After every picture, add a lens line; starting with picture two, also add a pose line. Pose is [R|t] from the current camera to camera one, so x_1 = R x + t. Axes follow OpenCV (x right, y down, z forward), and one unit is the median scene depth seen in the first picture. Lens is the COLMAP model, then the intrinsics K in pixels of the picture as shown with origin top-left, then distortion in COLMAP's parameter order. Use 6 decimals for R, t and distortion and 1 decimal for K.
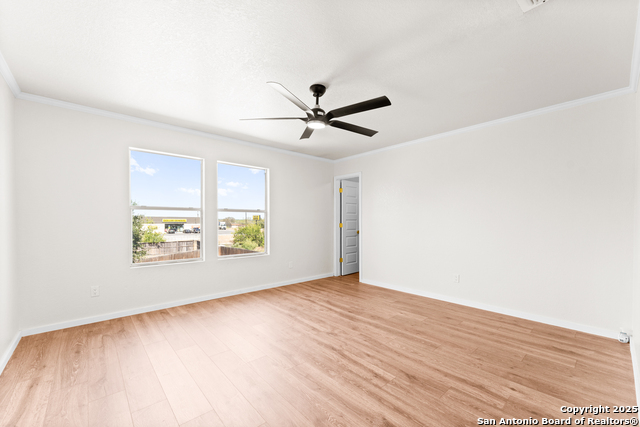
lens RADIAL K [[263.2, 0, 320.7], [0, 263.2, 225.1], [0, 0, 1]] dist [0.000175, -0.000007]
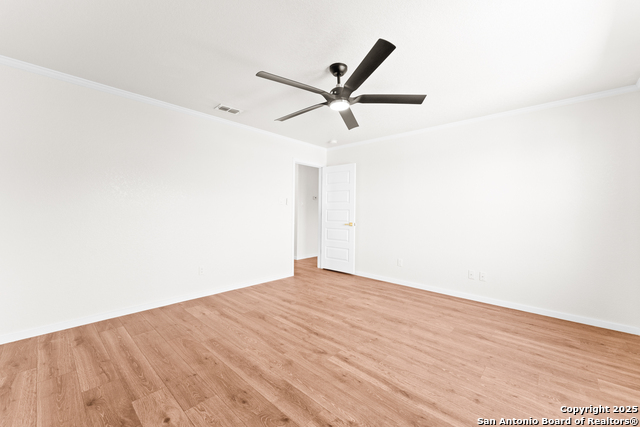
lens RADIAL K [[258.5, 0, 321.3], [0, 258.5, 208.8], [0, 0, 1]] dist [0.000766, 0.000024]
pose [[-0.994300, -0.015000, -0.105558, 0.139066], [-0.015344, 0.999879, 0.002451, -0.025687], [0.105509, 0.004057, -0.994410, 1.927037]]
